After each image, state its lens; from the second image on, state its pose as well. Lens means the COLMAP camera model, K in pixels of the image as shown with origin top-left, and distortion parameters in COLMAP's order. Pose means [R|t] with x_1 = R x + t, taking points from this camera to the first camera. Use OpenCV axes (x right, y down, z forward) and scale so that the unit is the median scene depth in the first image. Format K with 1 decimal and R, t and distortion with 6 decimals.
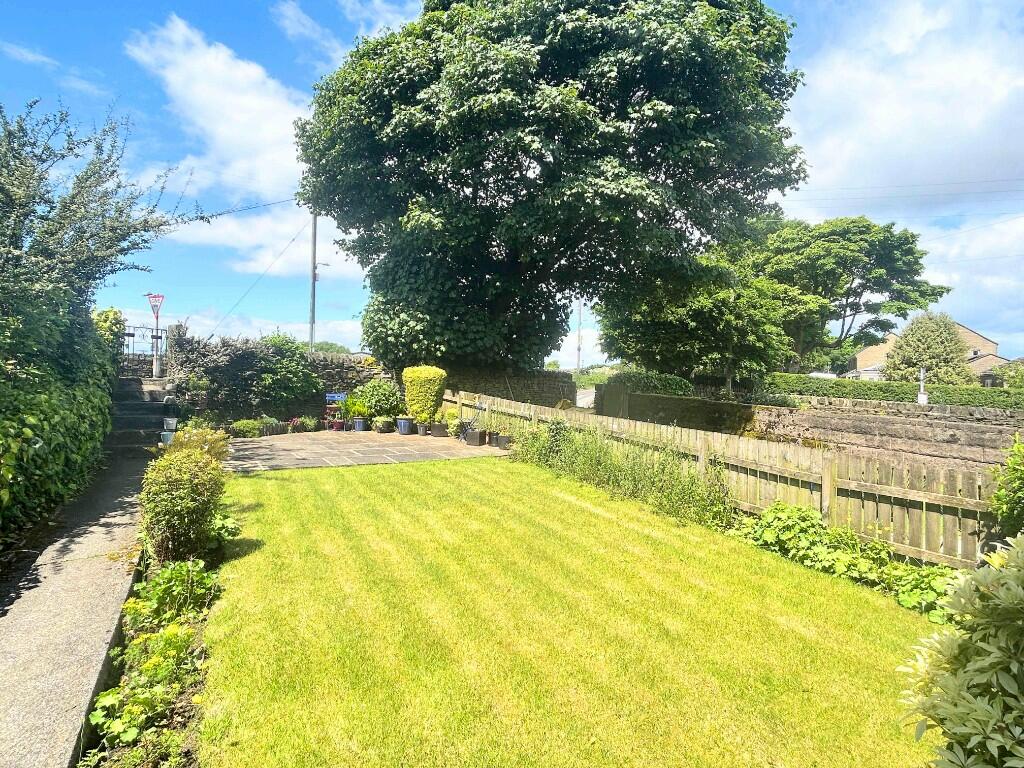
lens RADIAL K [[532.6, 0, 512.0], [0, 532.6, 384.0], [0, 0, 1]] dist [-0.059040, -0.000564]
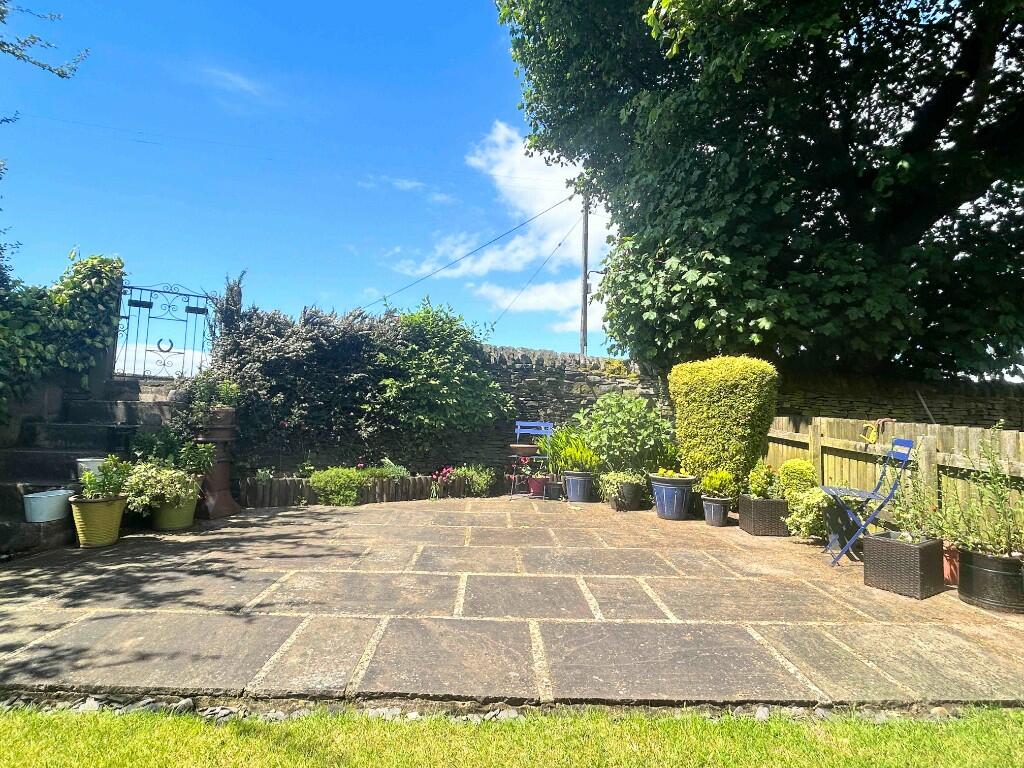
lens RADIAL K [[541.6, 0, 512.0], [0, 541.6, 384.0], [0, 0, 1]] dist [-0.002912, -0.000371]
pose [[0.846520, -0.040250, -0.530832, -0.076329], [-0.009903, 0.995775, -0.091296, 0.029605], [0.532264, 0.082541, 0.842545, 0.551976]]
